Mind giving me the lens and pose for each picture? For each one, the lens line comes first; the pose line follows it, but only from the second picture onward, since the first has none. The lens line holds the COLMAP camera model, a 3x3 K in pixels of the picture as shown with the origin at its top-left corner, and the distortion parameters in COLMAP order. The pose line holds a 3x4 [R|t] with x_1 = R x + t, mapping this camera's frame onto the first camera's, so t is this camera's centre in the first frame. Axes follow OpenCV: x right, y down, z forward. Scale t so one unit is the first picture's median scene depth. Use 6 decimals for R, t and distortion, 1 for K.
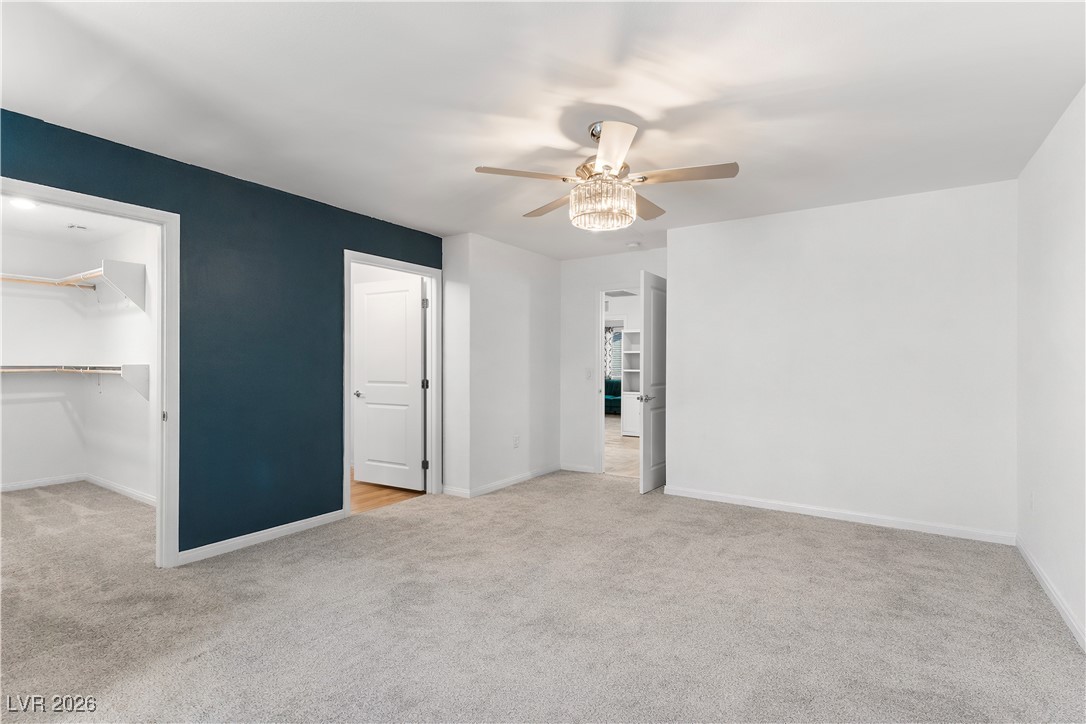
lens RADIAL K [[517.3, 0, 545.6], [0, 517.3, 362.2], [0, 0, 1]] dist [0.002155, -0.000297]
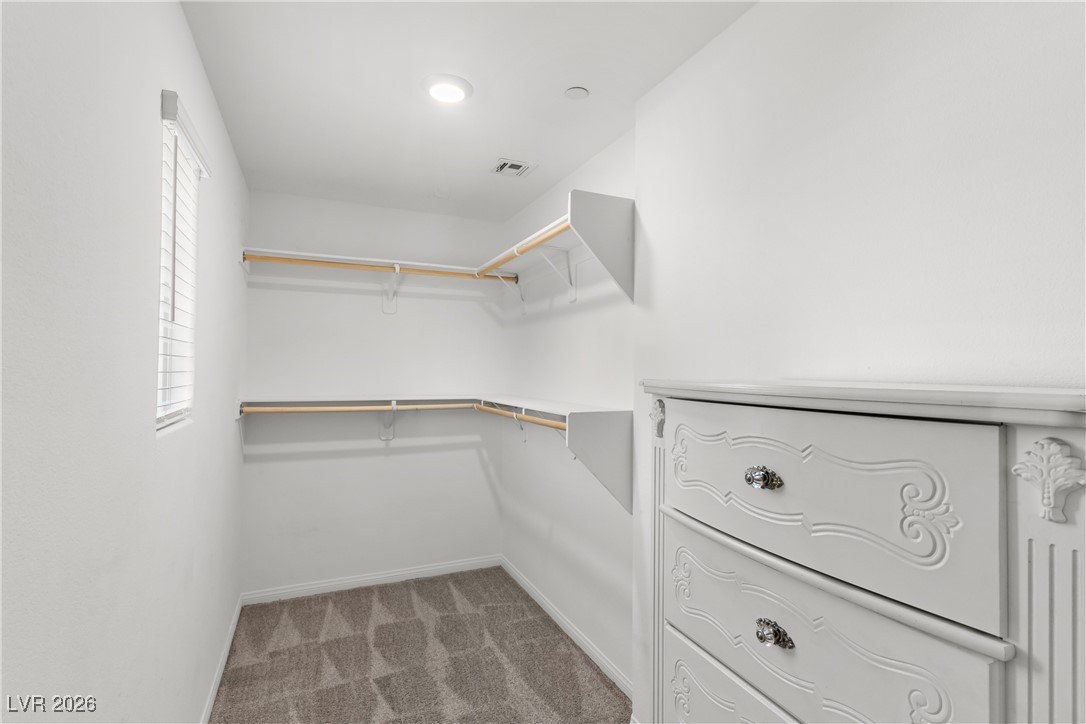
lens RADIAL K [[517.3, 0, 545.6], [0, 517.3, 362.2], [0, 0, 1]] dist [0.002155, -0.000297]
pose [[0.845773, -0.001059, -0.533542, -0.529635], [-0.006466, 0.999904, -0.012236, -0.032898], [0.533504, 0.013799, 0.845685, 0.504214]]
